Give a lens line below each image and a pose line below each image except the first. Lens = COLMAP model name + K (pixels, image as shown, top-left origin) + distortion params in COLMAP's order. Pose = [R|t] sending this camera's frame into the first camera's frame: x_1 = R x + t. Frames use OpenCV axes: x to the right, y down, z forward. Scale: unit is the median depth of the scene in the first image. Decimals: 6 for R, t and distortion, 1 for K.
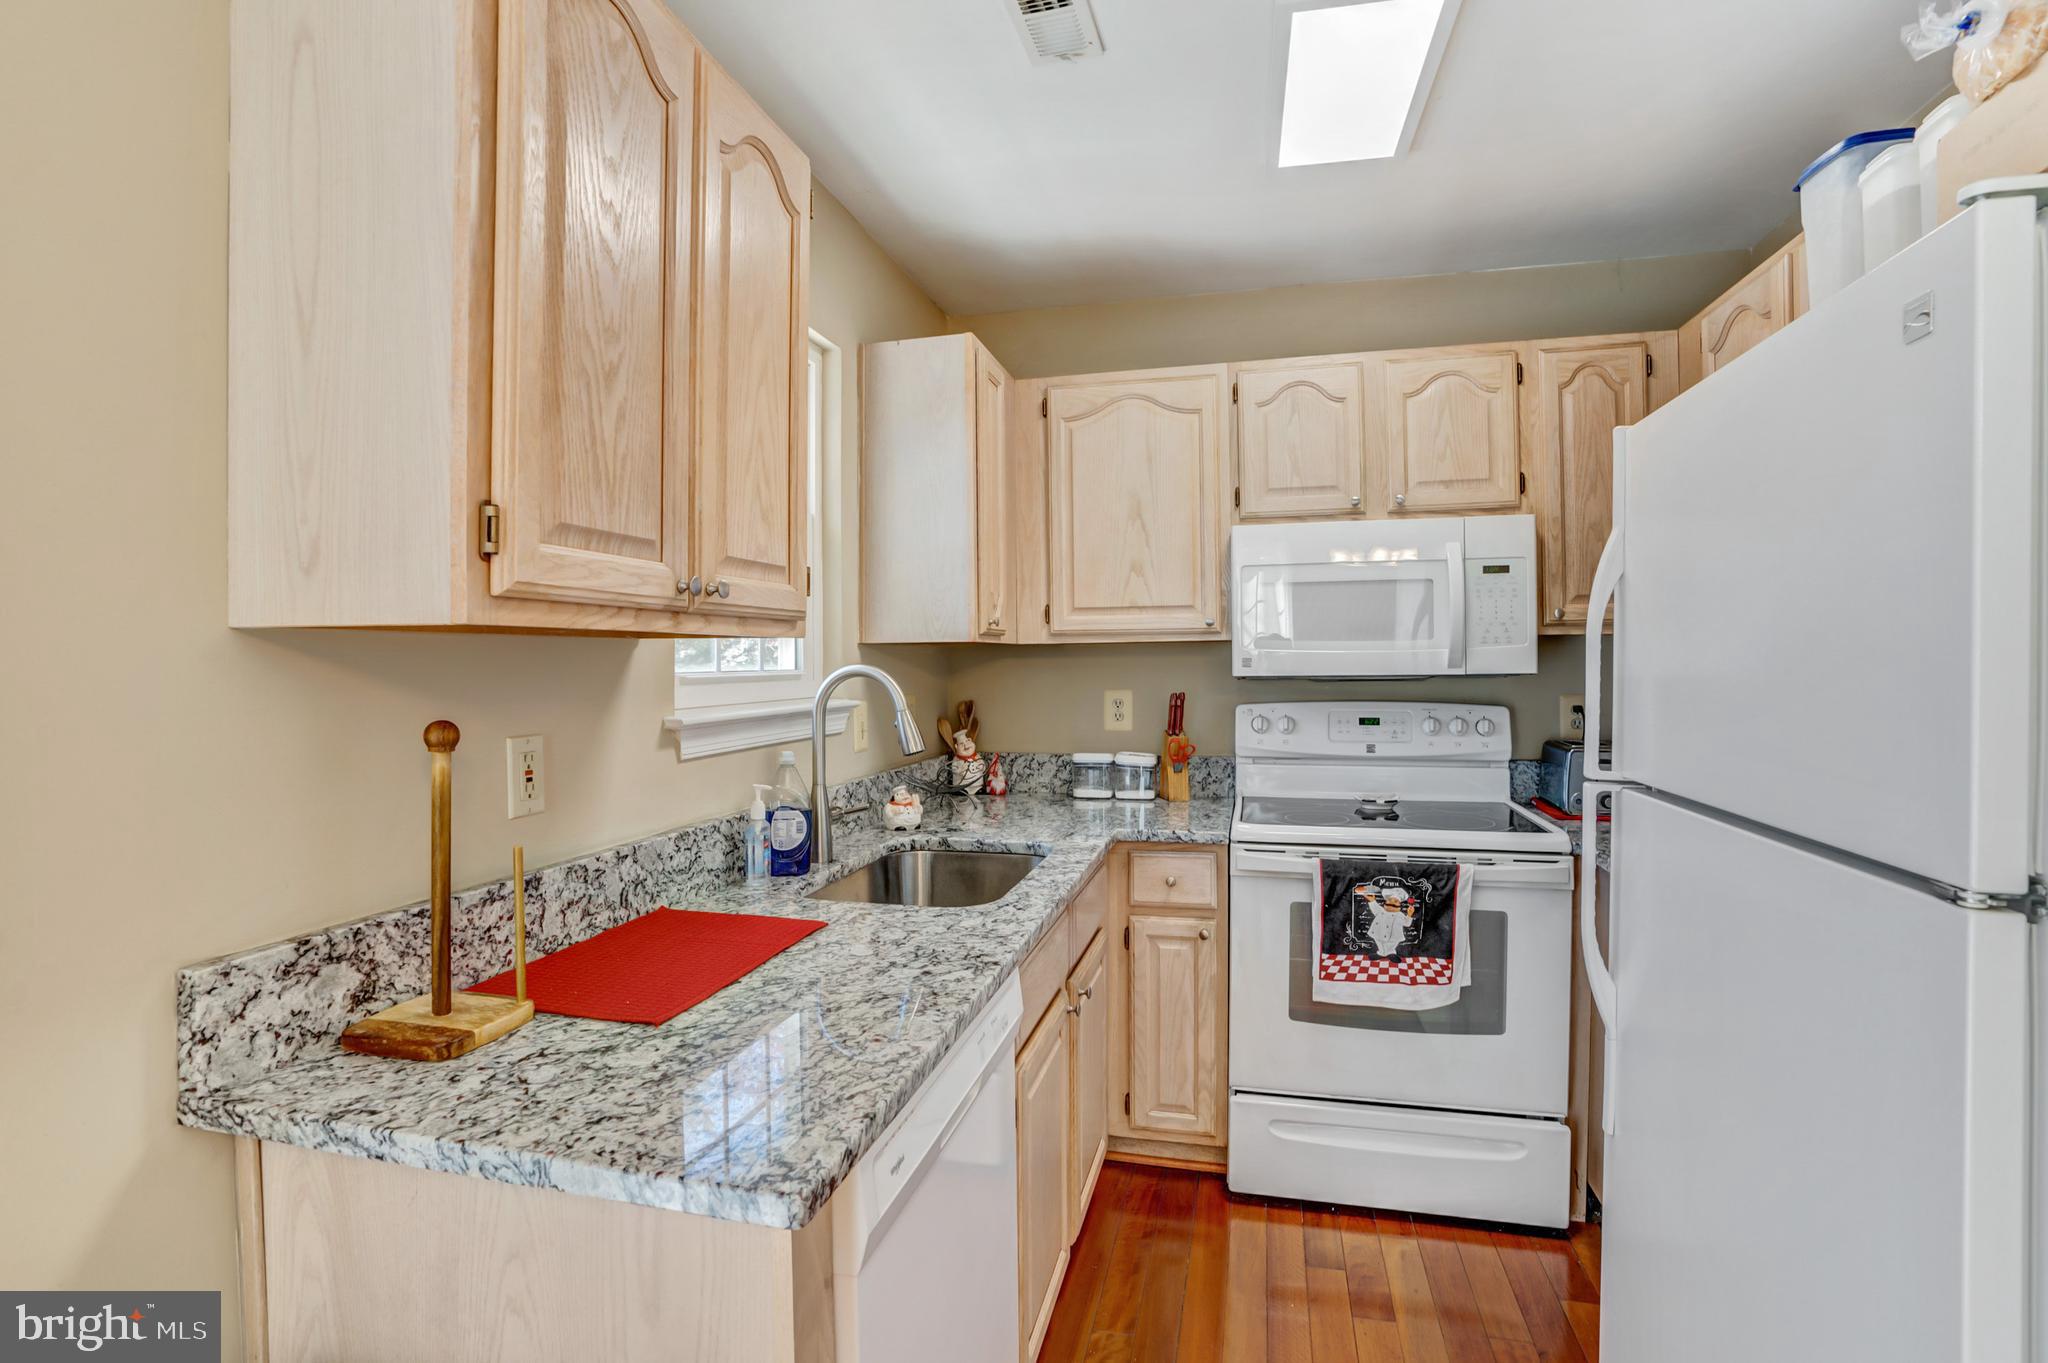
lens RADIAL K [[963.0, 0, 1026.3], [0, 963.0, 675.4], [0, 0, 1]] dist [-0.055436, 0.014607]
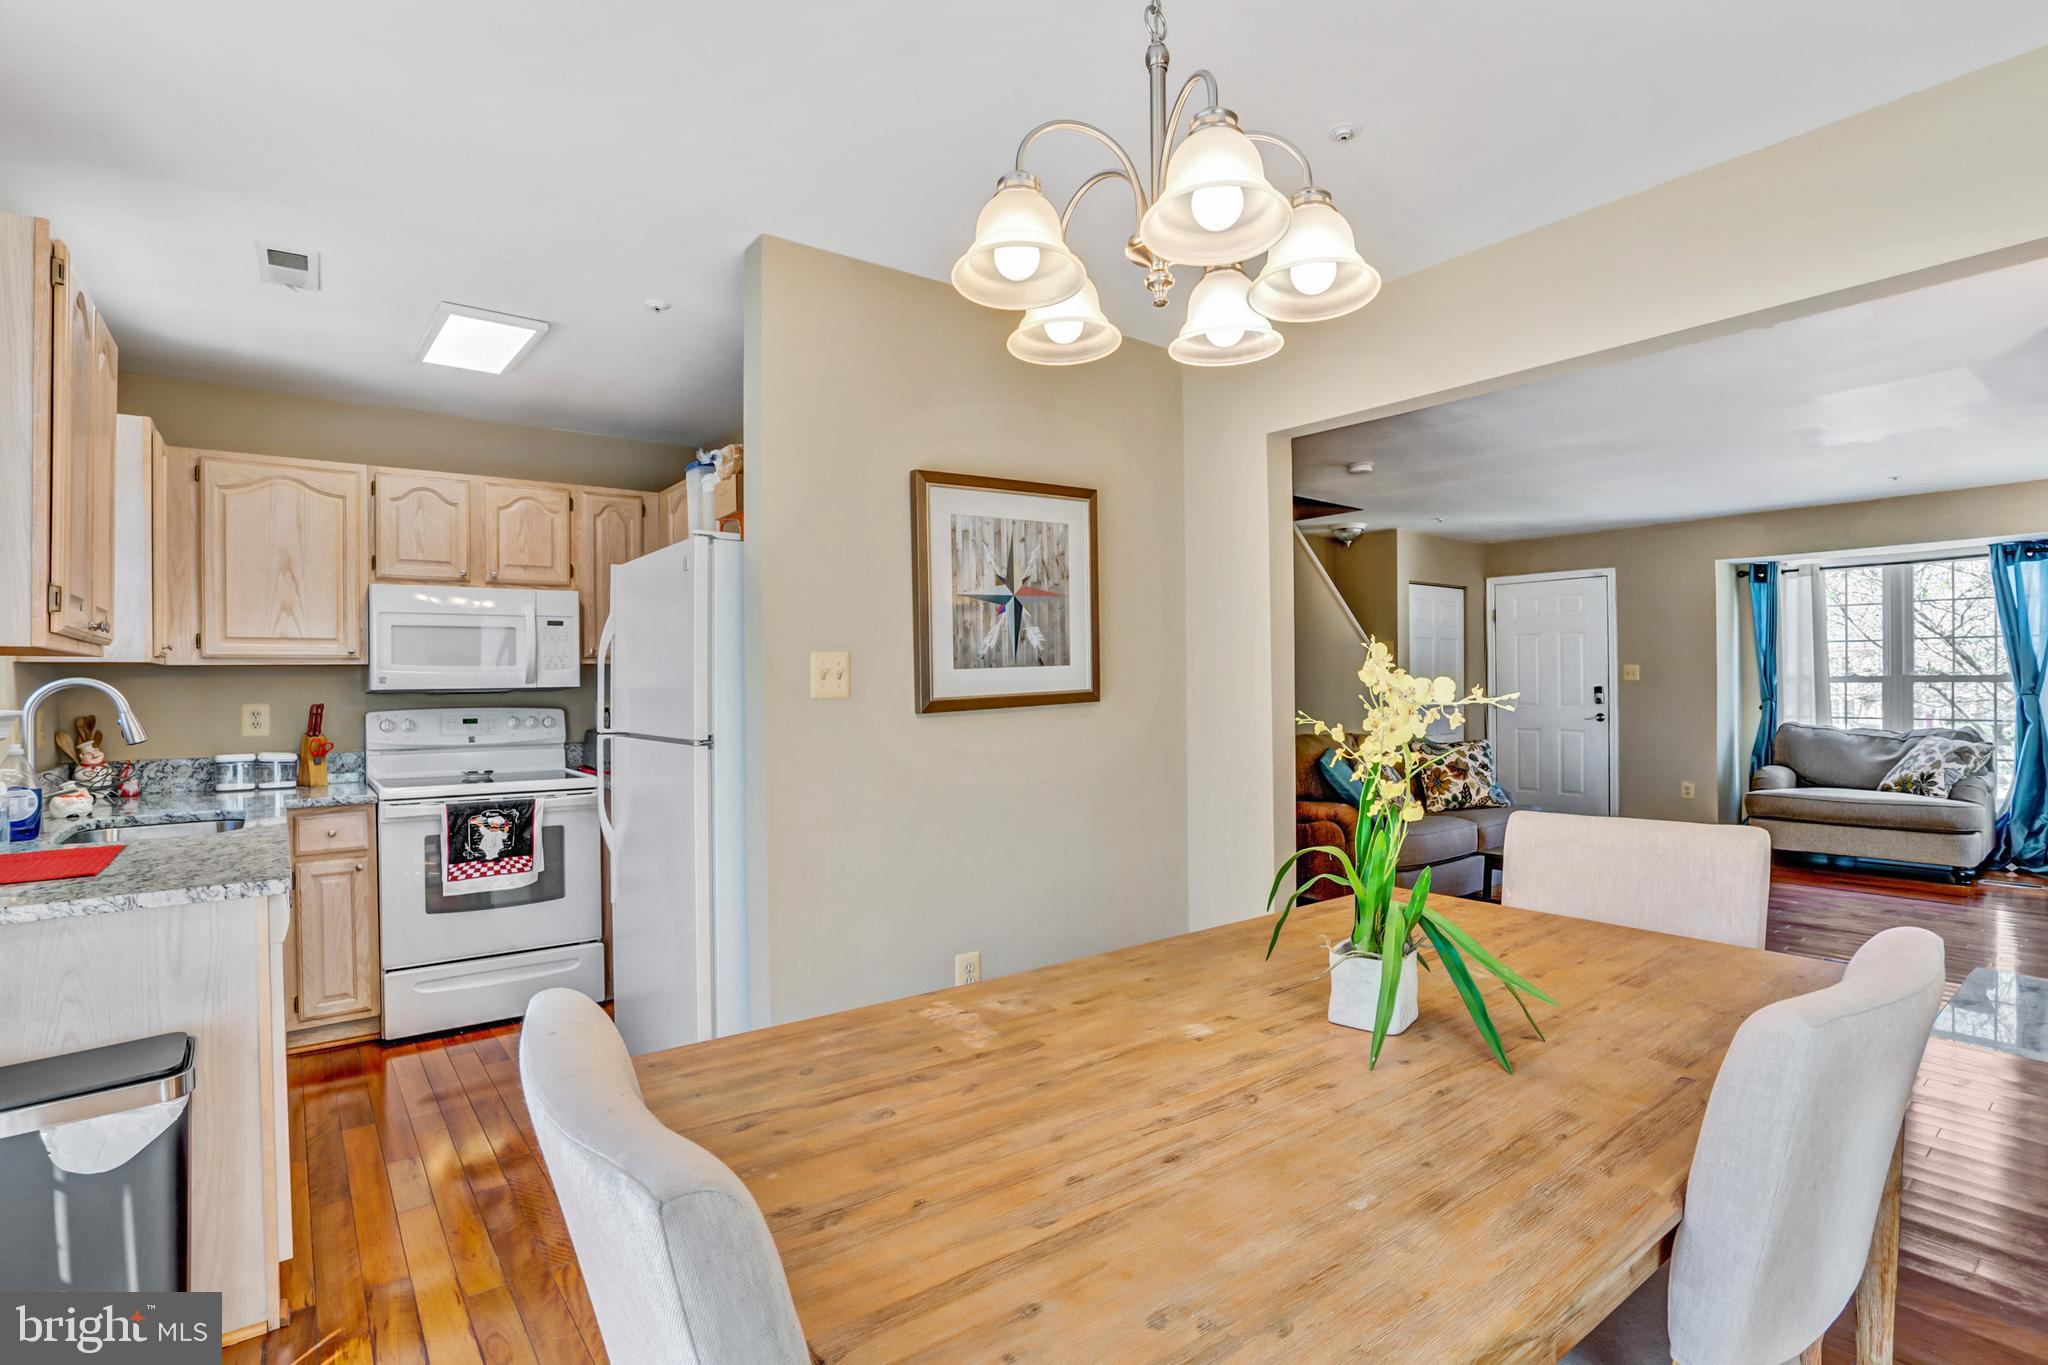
lens RADIAL K [[963.0, 0, 1008.3], [0, 963.0, 677.9], [0, 0, 1]] dist [-0.055436, 0.014607]
pose [[0.621114, 0.005918, 0.783698, -0.296224], [0.016865, 0.999639, -0.020915, 0.028891], [-0.783539, 0.026208, 0.620790, -0.608311]]
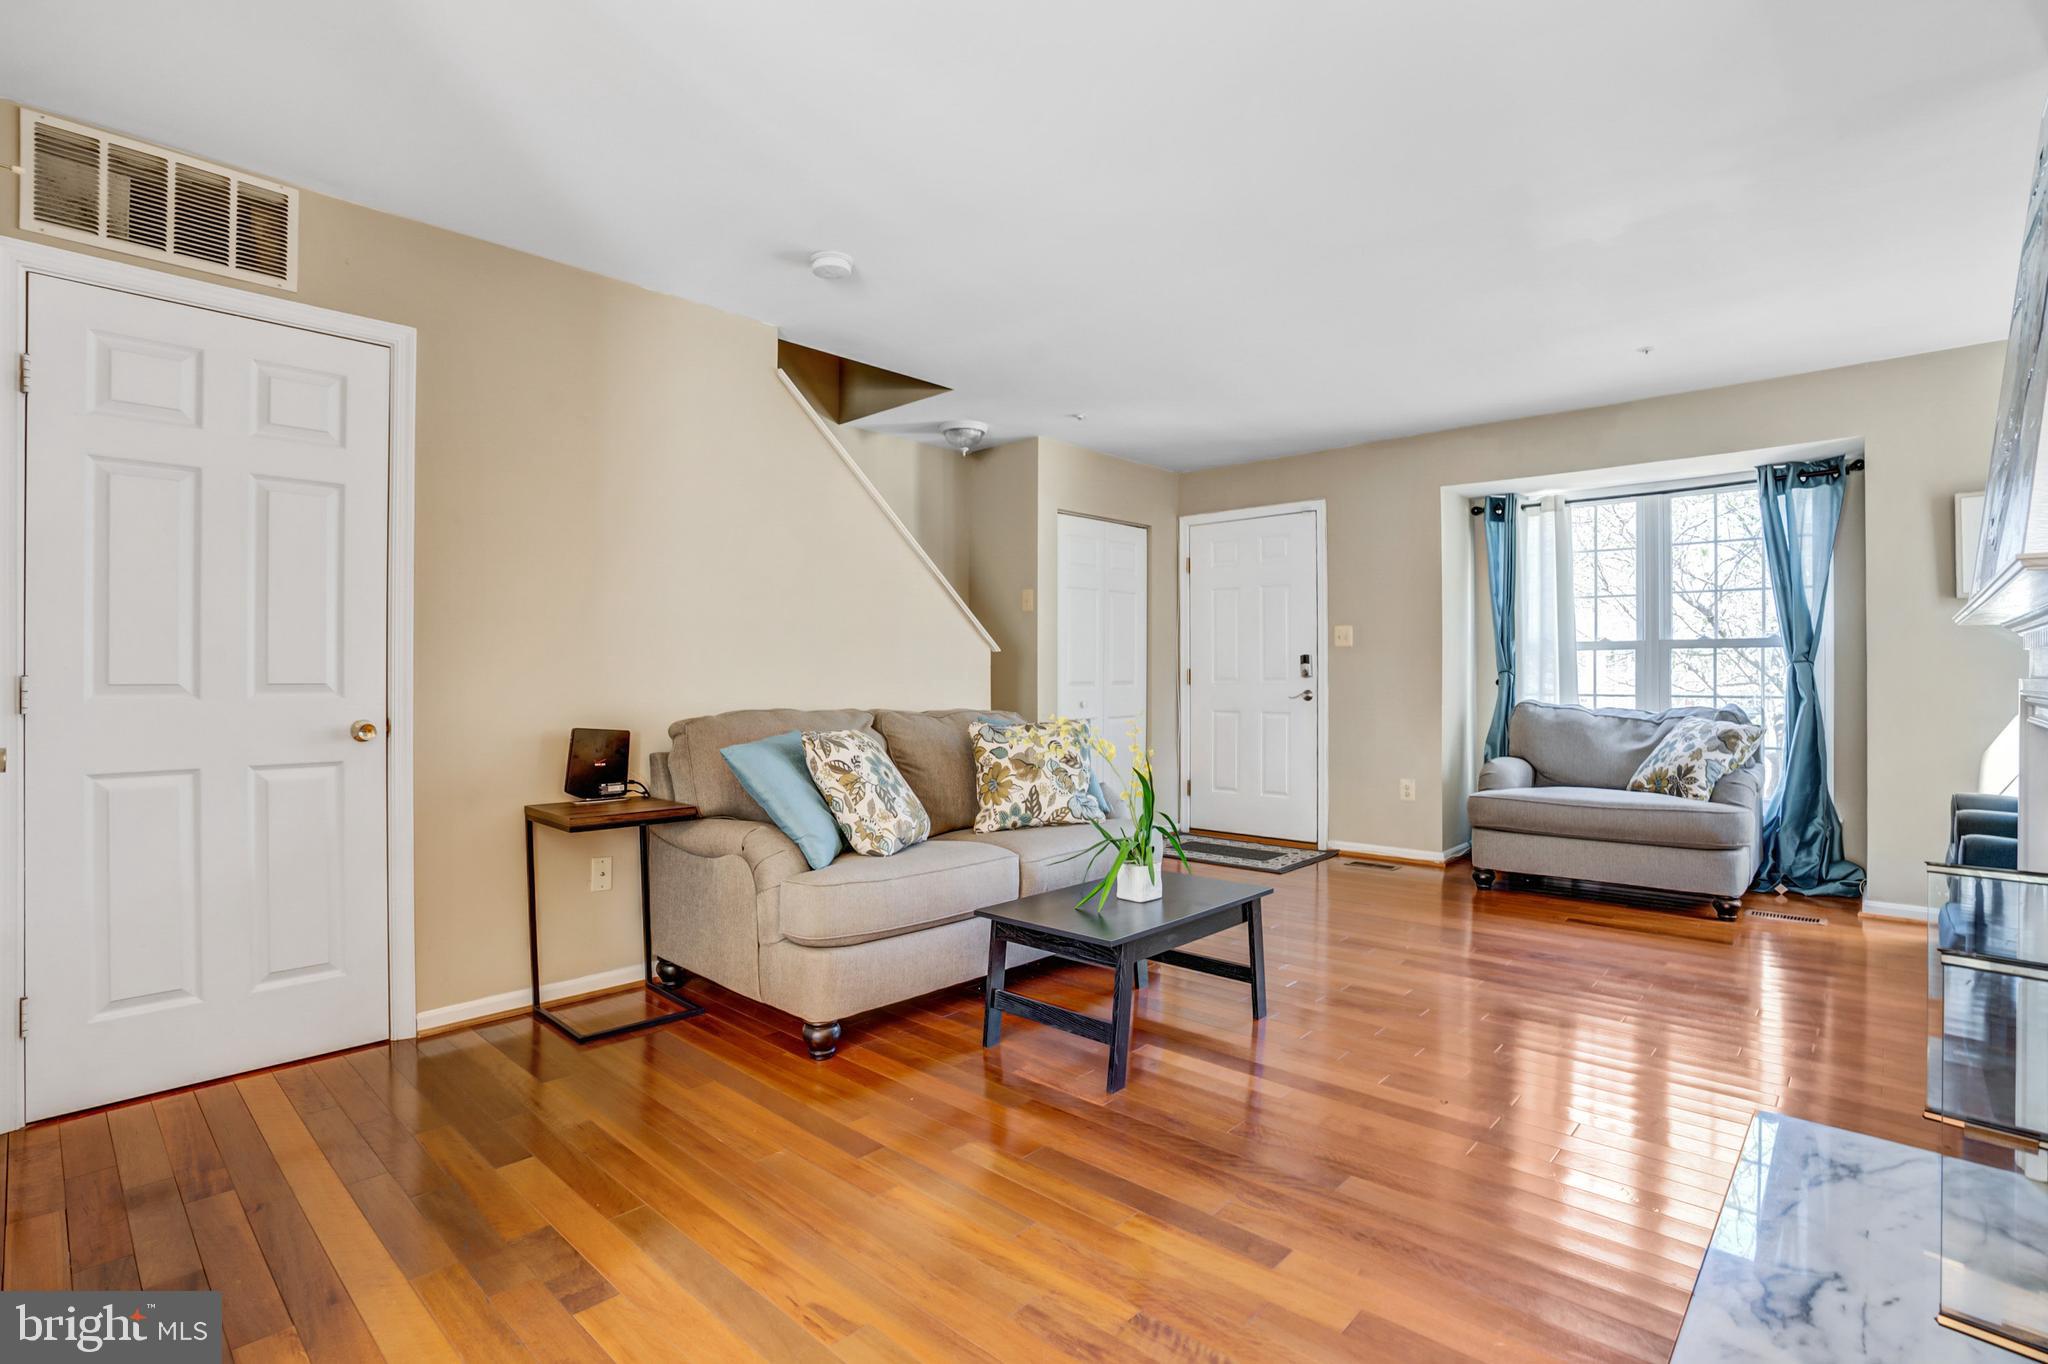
lens RADIAL K [[963.0, 0, 1036.7], [0, 963.0, 671.1], [0, 0, 1]] dist [-0.055436, 0.014607]
pose [[0.473111, 0.013327, 0.880902, 0.842738], [0.011594, 0.999705, -0.021351, 0.105349], [-0.880926, 0.020314, 0.472817, -0.737616]]
